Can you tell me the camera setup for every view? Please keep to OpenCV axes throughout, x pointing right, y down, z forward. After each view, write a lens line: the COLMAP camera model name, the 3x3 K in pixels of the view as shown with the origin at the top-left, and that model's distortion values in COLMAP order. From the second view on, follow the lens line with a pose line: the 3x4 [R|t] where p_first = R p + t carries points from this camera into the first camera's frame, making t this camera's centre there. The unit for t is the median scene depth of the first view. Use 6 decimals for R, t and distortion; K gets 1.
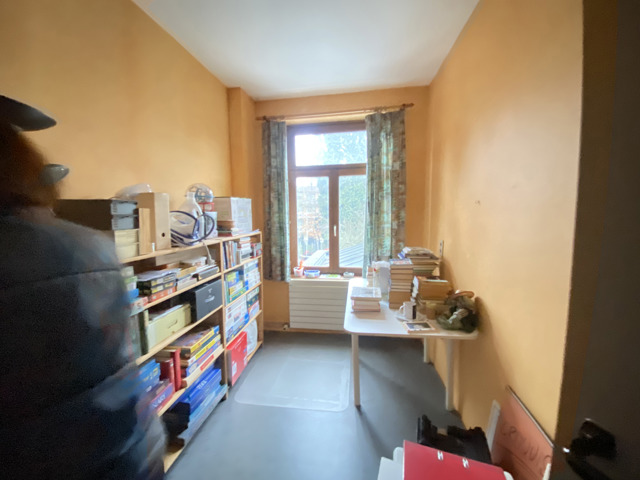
lens RADIAL K [[262.3, 0, 319.1], [0, 262.3, 240.2], [0, 0, 1]] dist [-0.013978, -0.002668]
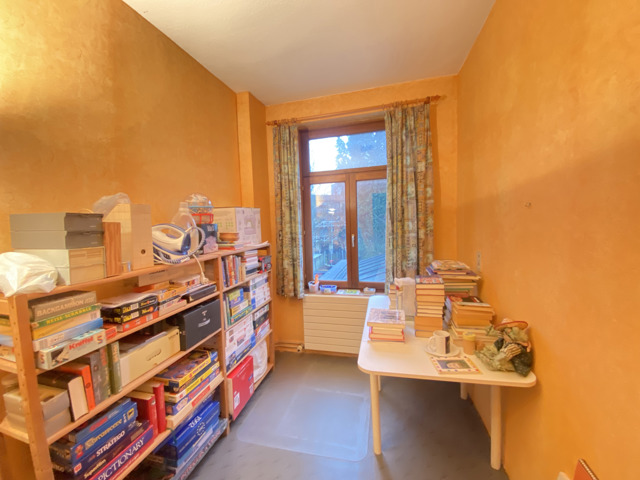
lens RADIAL K [[262.3, 0, 318.0], [0, 262.3, 237.1], [0, 0, 1]] dist [-0.013978, -0.002668]
pose [[0.994557, -0.013279, -0.103342, 0.048707], [0.008856, 0.999030, -0.043133, -0.017934], [0.103814, 0.041983, 0.993710, 0.131200]]
